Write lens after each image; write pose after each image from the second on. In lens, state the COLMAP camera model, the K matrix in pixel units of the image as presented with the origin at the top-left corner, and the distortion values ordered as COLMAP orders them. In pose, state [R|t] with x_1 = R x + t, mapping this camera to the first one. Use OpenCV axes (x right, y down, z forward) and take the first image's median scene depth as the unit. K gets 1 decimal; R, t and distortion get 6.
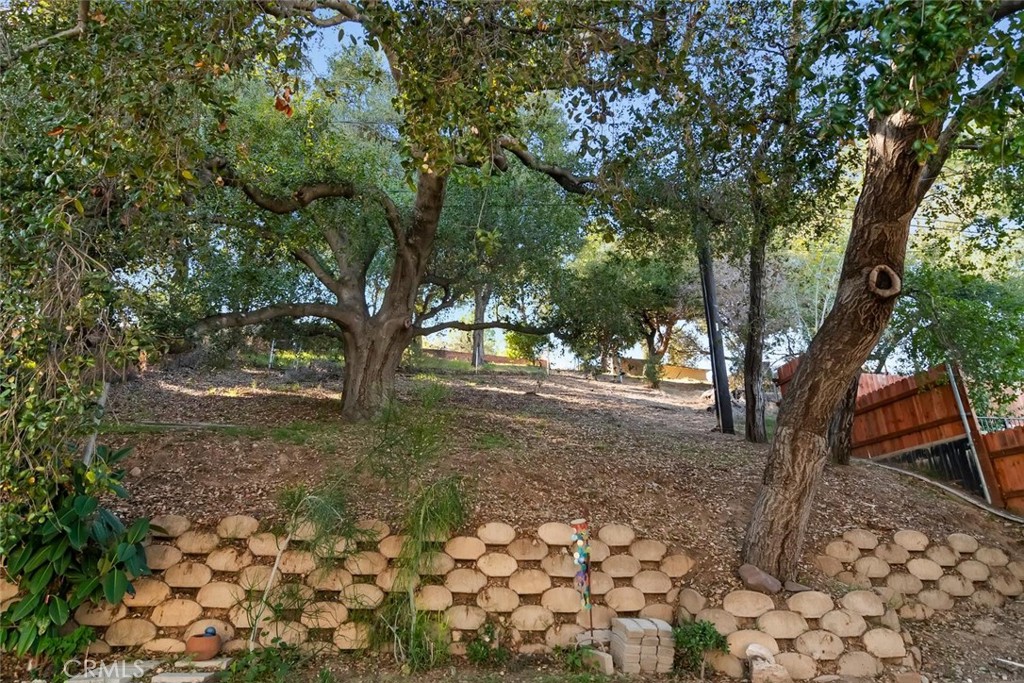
lens RADIAL K [[546.9, 0, 512.0], [0, 546.9, 341.5], [0, 0, 1]] dist [-0.000964, -0.011954]
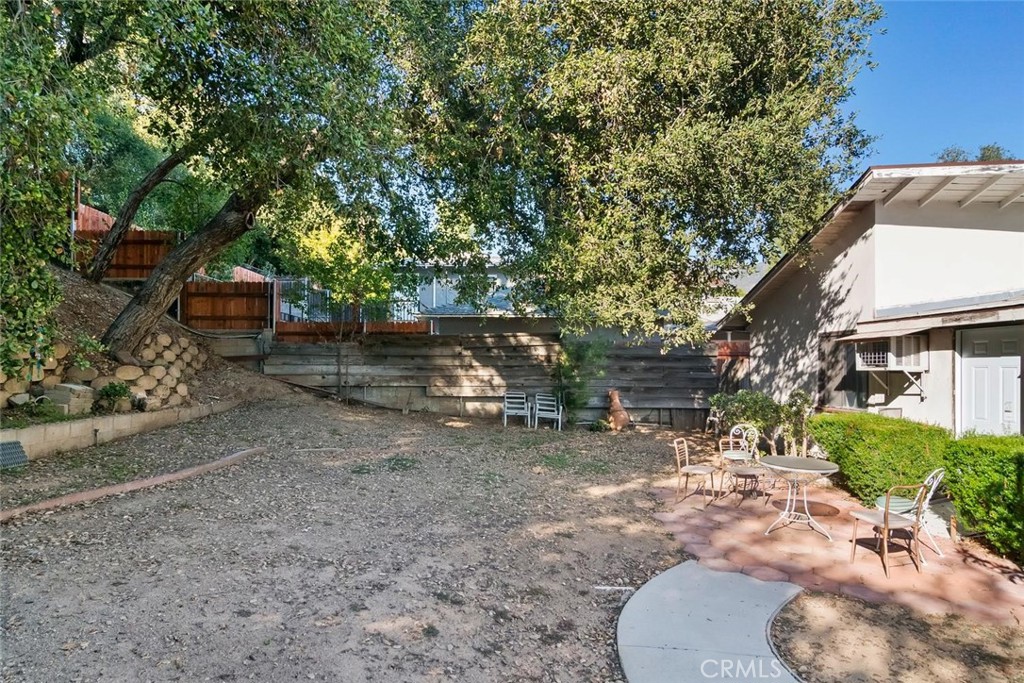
lens RADIAL K [[561.5, 0, 495.1], [0, 561.5, 361.5], [0, 0, 1]] dist [-0.002134, -0.000802]
pose [[0.110980, -0.003386, 0.993817, -1.062114], [-0.384404, 0.922015, 0.046068, -0.063766], [-0.916470, -0.387139, 0.101023, -0.186941]]
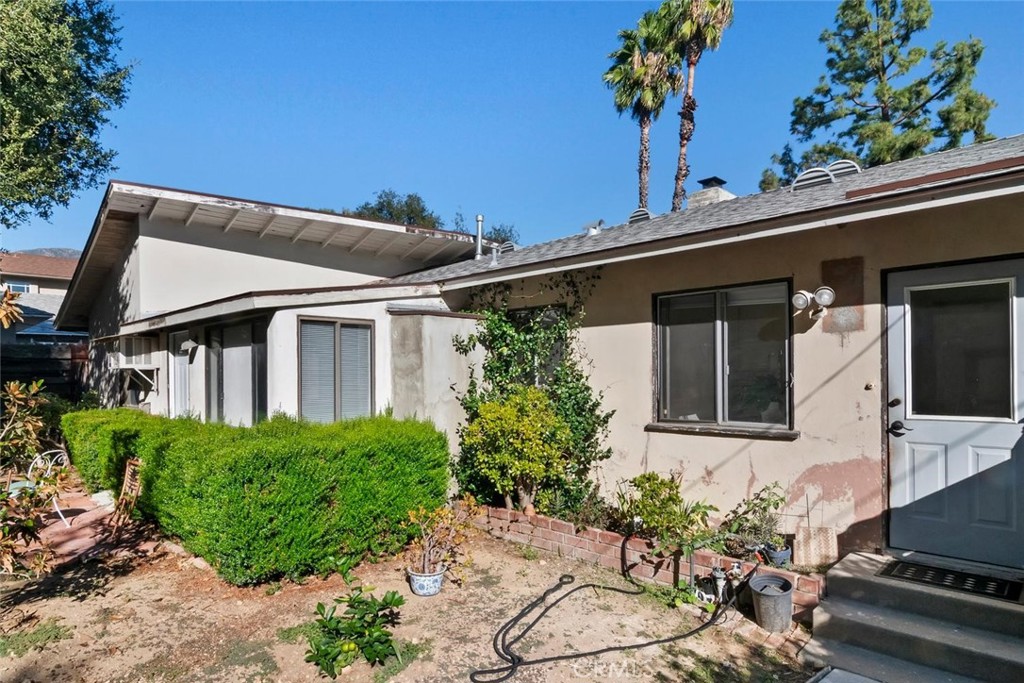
lens RADIAL K [[575.0, 0, 501.1], [0, 575.0, 380.2], [0, 0, 1]] dist [0.001641, 0.000895]
pose [[-0.622556, -0.002154, 0.782572, -1.389790], [-0.305887, 0.921111, -0.240805, -0.243765], [-0.720318, -0.389293, -0.574102, -0.744185]]
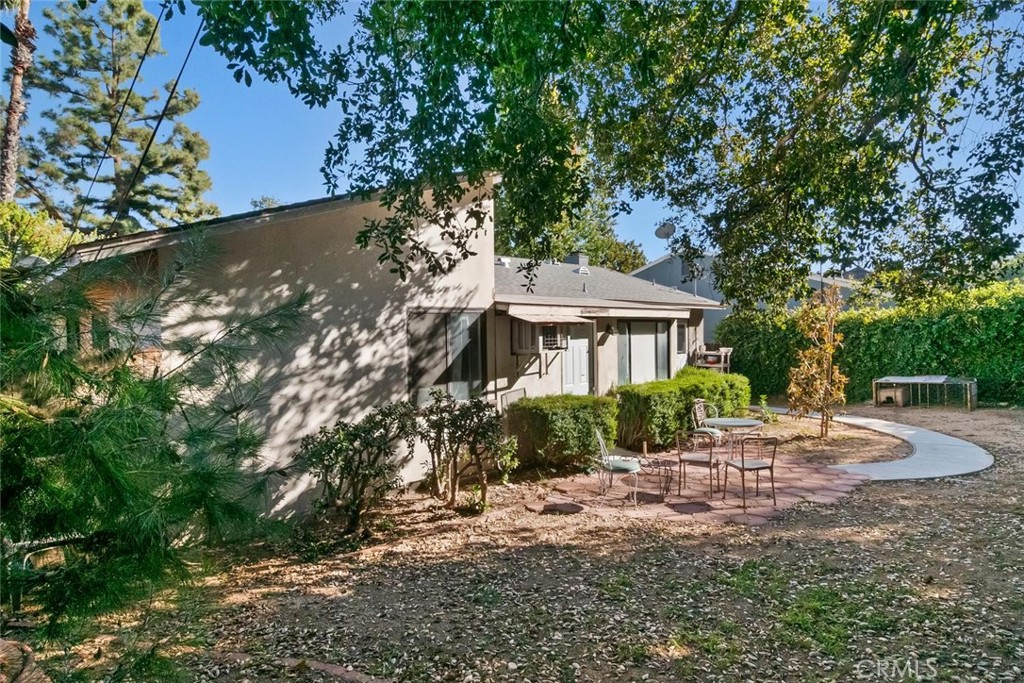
lens RADIAL K [[551.3, 0, 508.5], [0, 551.3, 351.4], [0, 0, 1]] dist [-0.002988, -0.008922]
pose [[-0.792427, 0.026024, -0.609412, 1.217235], [0.242149, 0.930410, -0.275137, 0.014428], [0.559843, -0.365594, -0.743584, 0.061982]]
